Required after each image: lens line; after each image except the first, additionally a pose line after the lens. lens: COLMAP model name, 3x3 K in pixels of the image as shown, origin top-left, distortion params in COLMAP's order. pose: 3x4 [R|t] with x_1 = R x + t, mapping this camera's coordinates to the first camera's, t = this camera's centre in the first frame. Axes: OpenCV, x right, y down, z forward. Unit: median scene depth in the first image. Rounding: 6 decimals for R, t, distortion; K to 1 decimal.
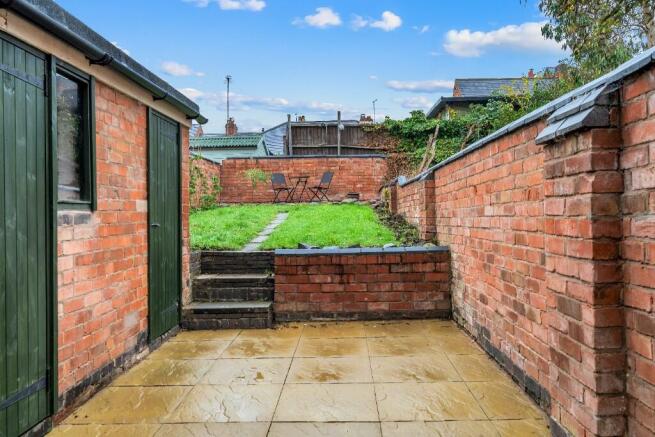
lens RADIAL K [[511.9, 0, 326.8], [0, 511.9, 216.7], [0, 0, 1]] dist [-0.001448, -0.002957]
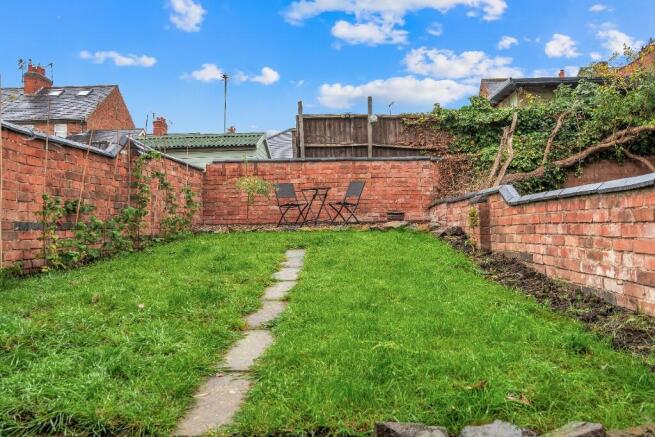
lens RADIAL K [[511.9, 0, 328.7], [0, 511.9, 220.0], [0, 0, 1]] dist [-0.001448, -0.002957]
pose [[0.999997, -0.001000, -0.002150, -0.032839], [0.000961, 0.999836, -0.018106, -0.020805], [0.002167, 0.018104, 0.999834, 0.291978]]
